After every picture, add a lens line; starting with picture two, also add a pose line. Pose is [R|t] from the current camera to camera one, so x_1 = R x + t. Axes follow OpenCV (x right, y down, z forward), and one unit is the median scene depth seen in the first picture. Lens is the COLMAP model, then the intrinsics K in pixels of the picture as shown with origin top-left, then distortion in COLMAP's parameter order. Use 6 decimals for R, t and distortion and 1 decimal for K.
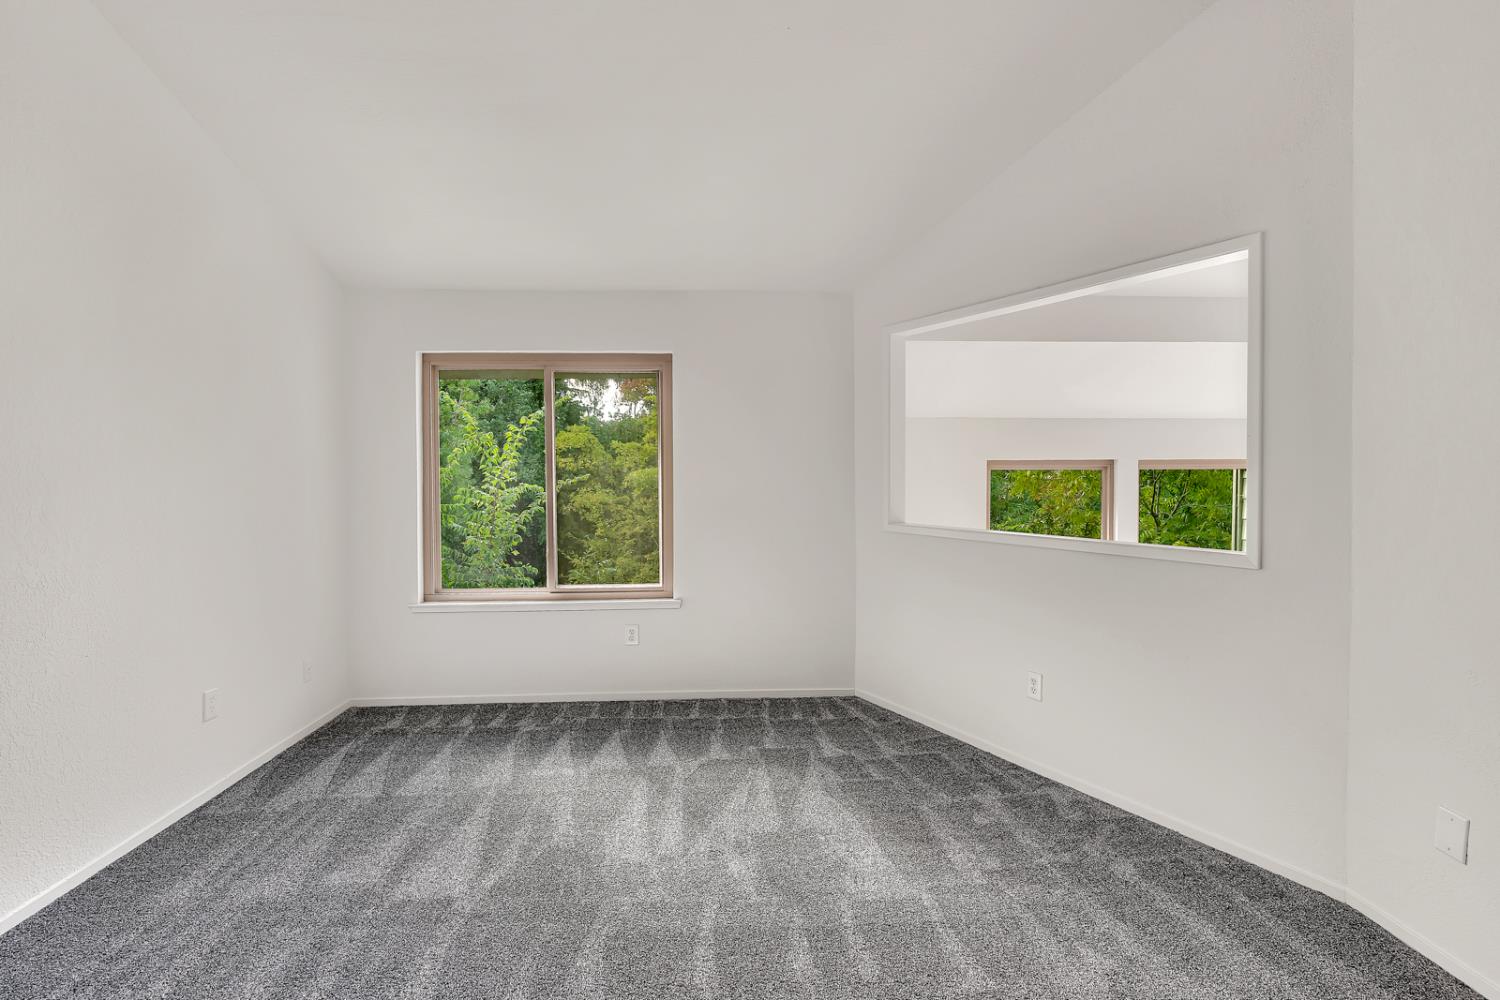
lens RADIAL K [[712.8, 0, 742.3], [0, 712.8, 487.7], [0, 0, 1]] dist [-0.002161, -0.000314]
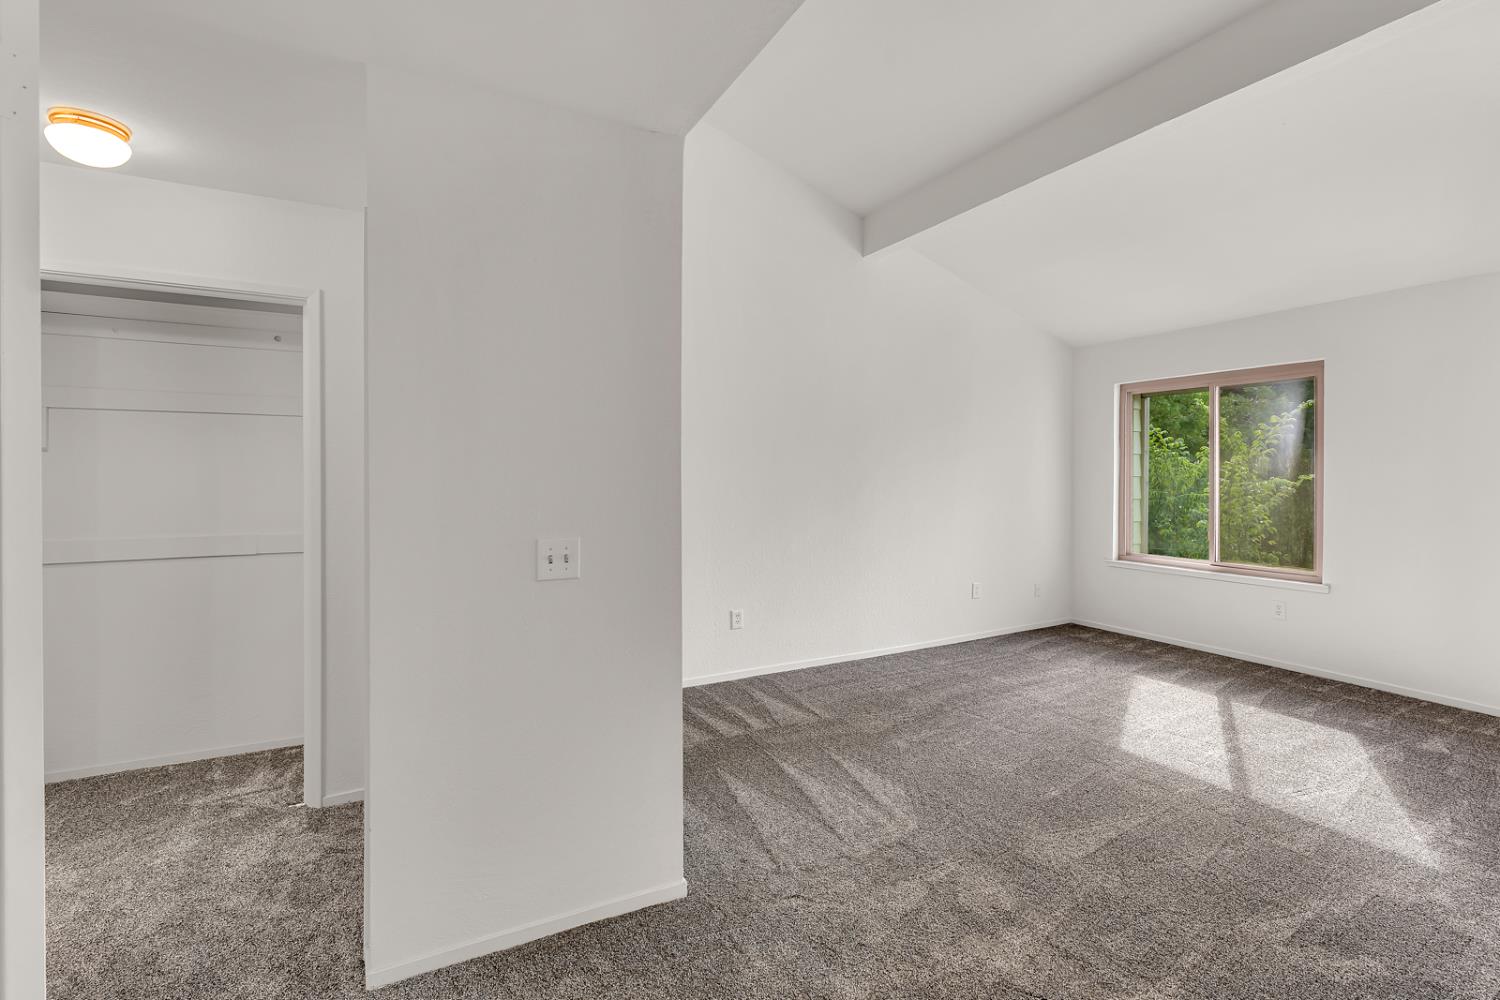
lens RADIAL K [[712.8, 0, 750.5], [0, 712.8, 489.3], [0, 0, 1]] dist [-0.002161, -0.000314]
pose [[0.403393, 0.025475, -0.914672, 0.546281], [-0.010102, 0.999675, 0.023387, -0.006178], [0.914971, -0.000194, 0.403520, -0.241905]]
